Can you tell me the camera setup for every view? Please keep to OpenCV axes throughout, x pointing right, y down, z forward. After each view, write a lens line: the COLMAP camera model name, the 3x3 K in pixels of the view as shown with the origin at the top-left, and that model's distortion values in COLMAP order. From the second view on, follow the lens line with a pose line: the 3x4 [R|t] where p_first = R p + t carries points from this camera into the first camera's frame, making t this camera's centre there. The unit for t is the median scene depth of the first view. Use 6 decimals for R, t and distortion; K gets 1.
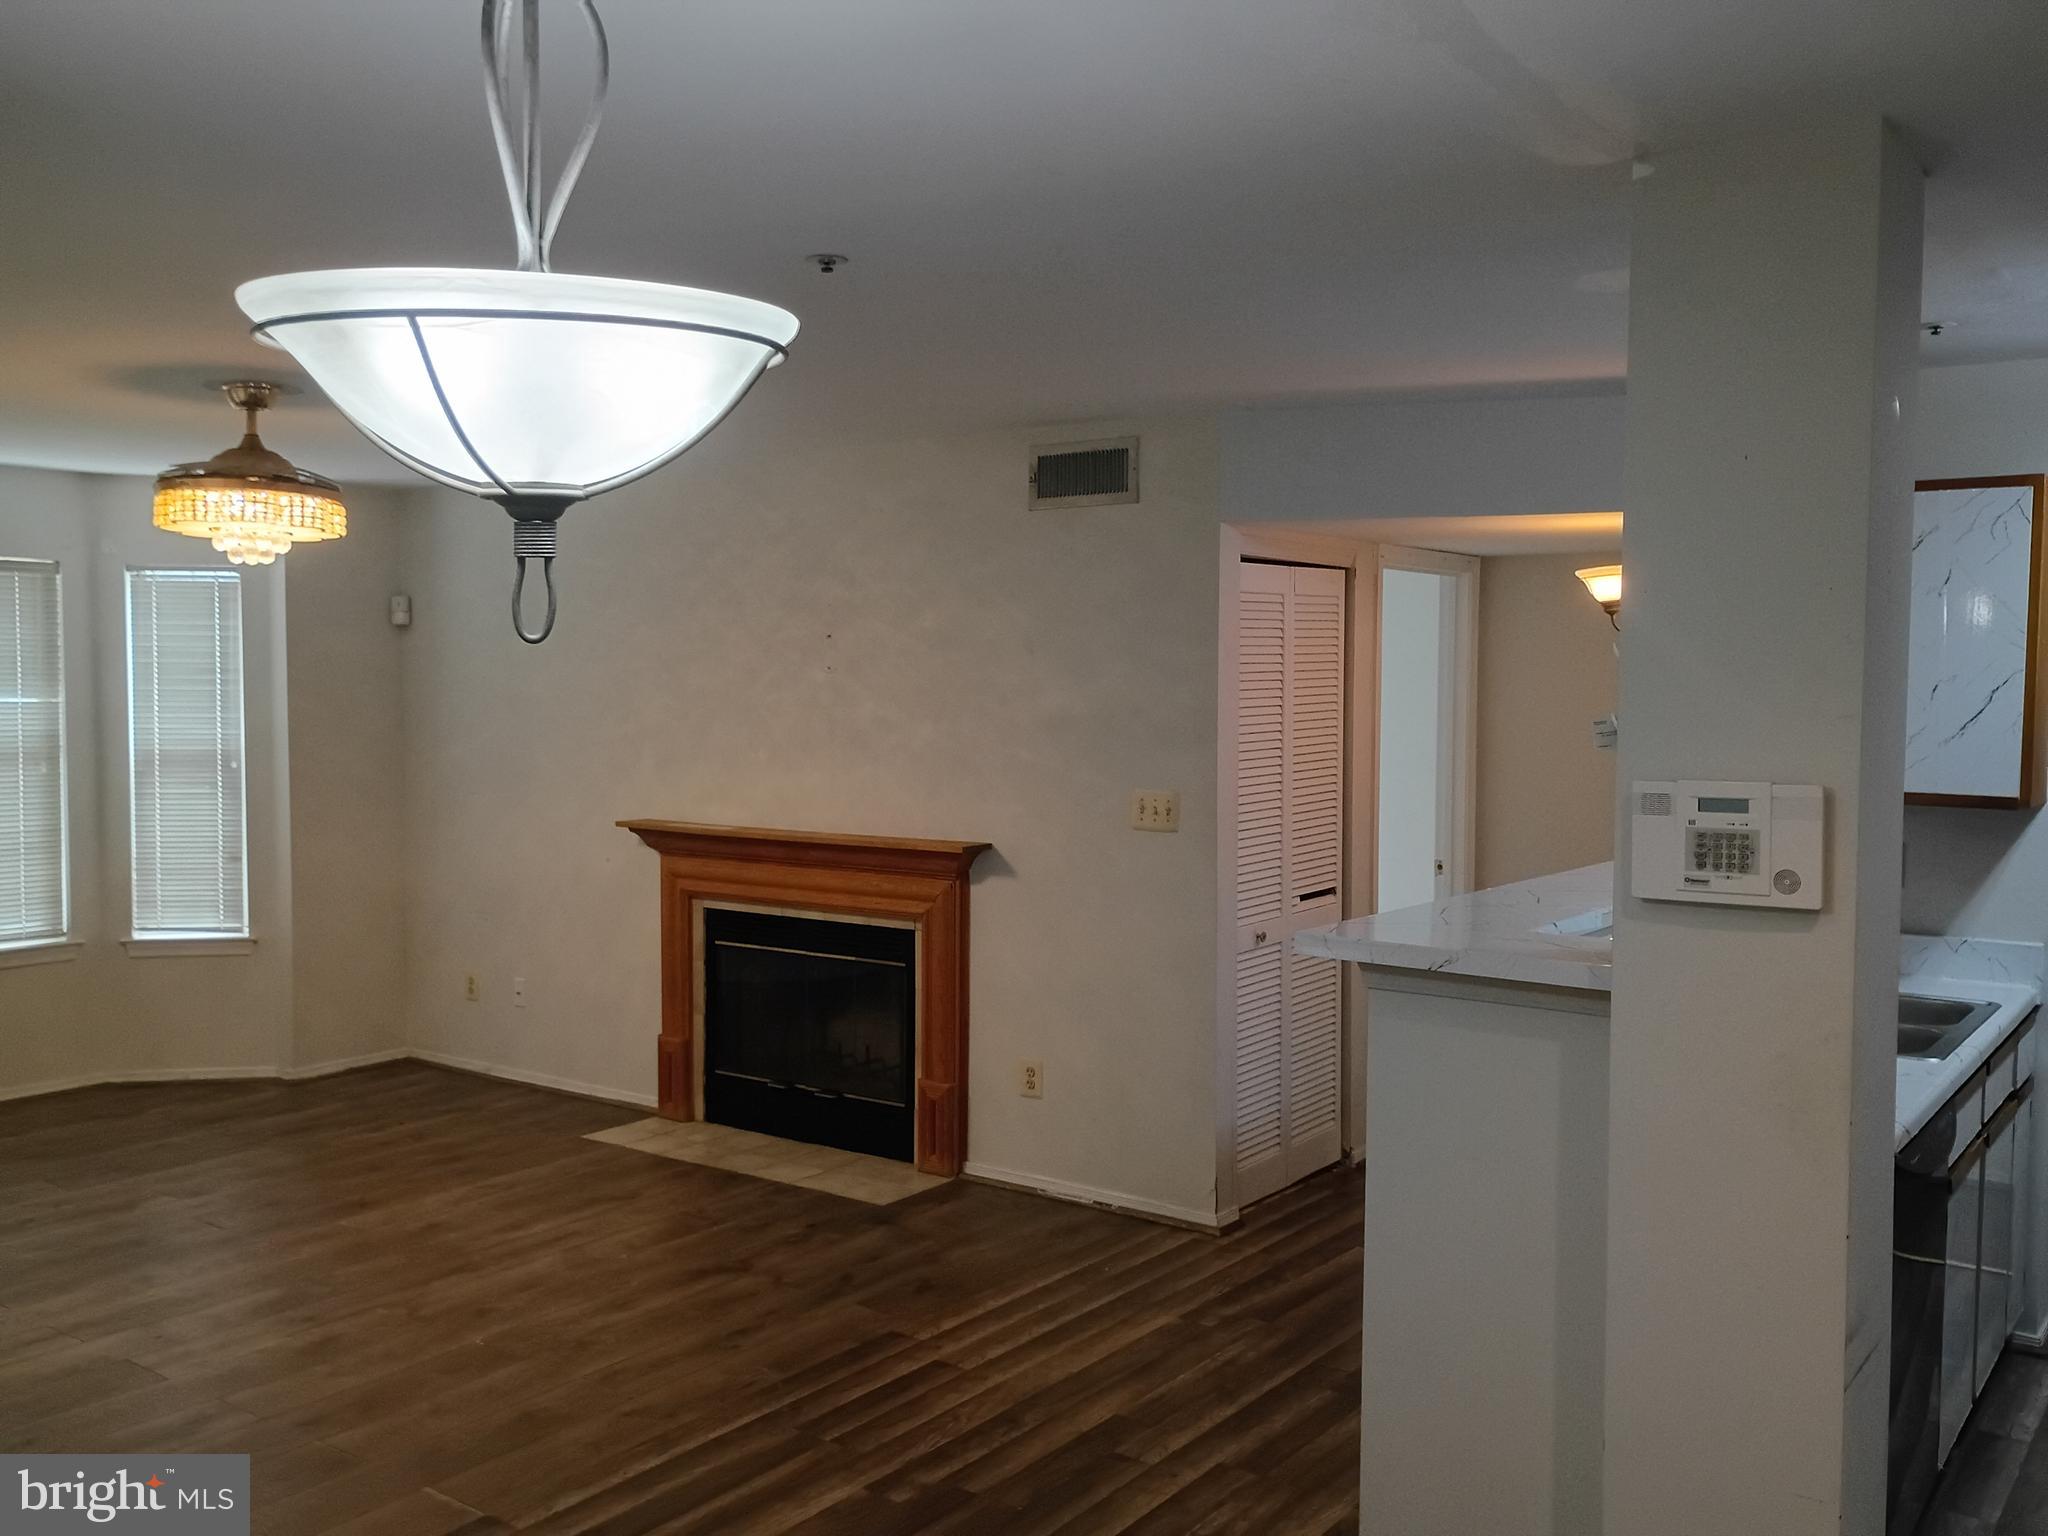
lens RADIAL K [[1768.7, 0, 1025.6], [0, 1768.7, 772.0], [0, 0, 1]] dist [0.035915, -0.021324]
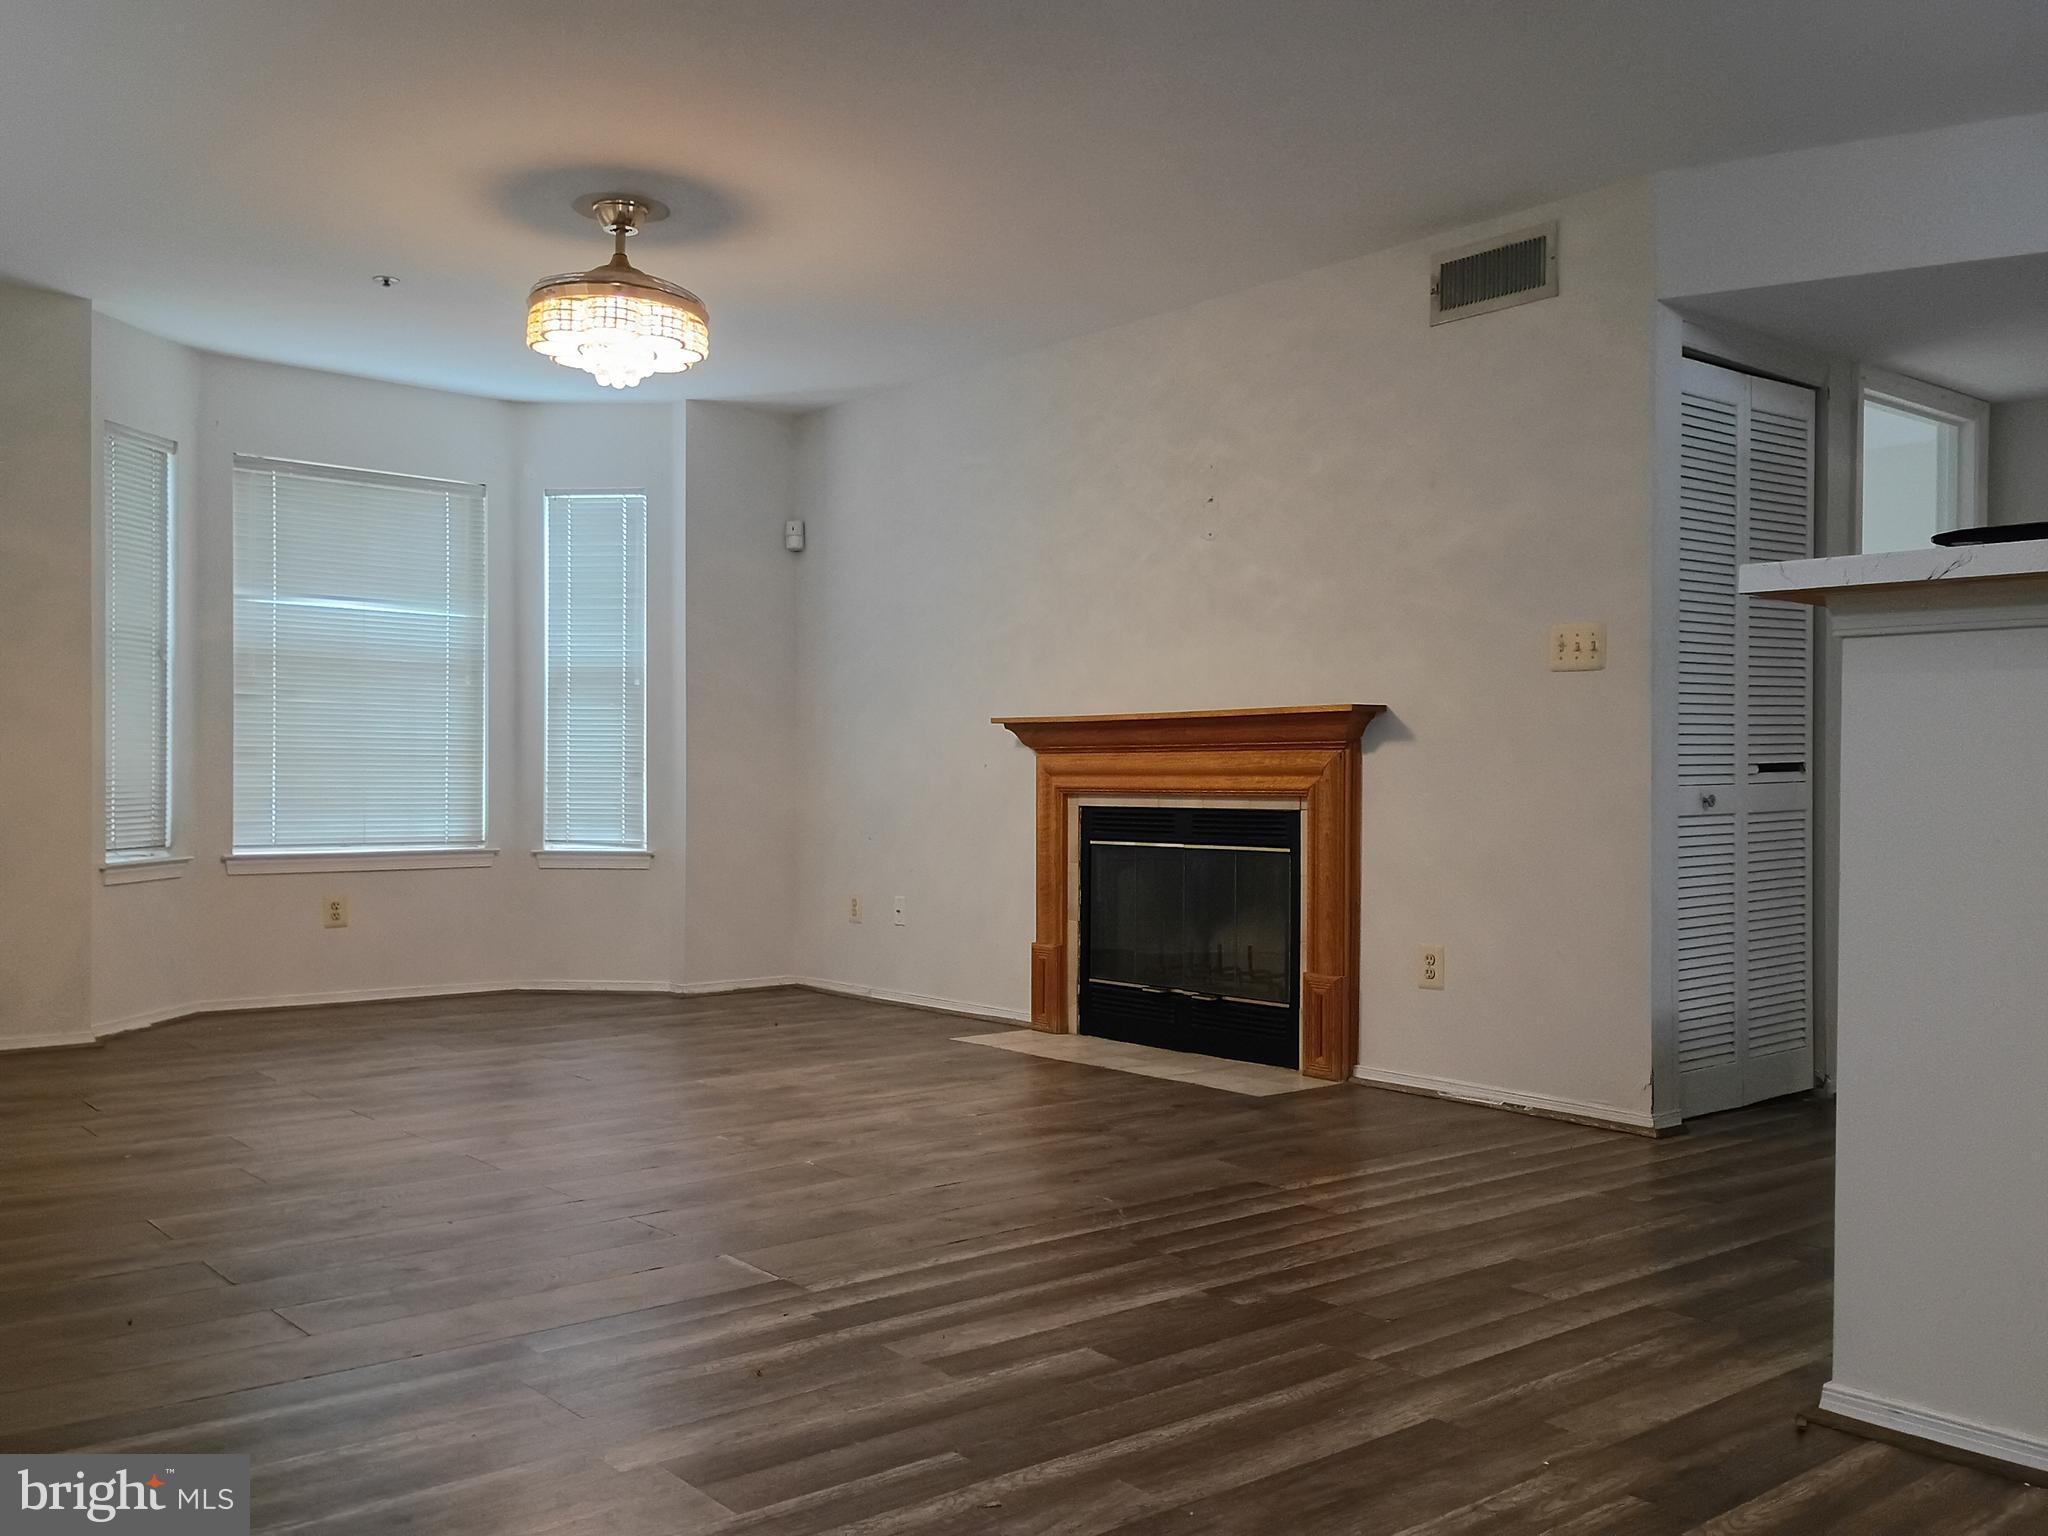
lens RADIAL K [[1768.7, 0, 1025.8], [0, 1768.7, 795.7], [0, 0, 1]] dist [0.035915, -0.021324]
pose [[0.970777, 0.001996, -0.239975, 0.019982], [-0.011855, 0.999143, -0.039647, 0.131441], [0.239690, 0.041334, 0.969969, 0.096045]]
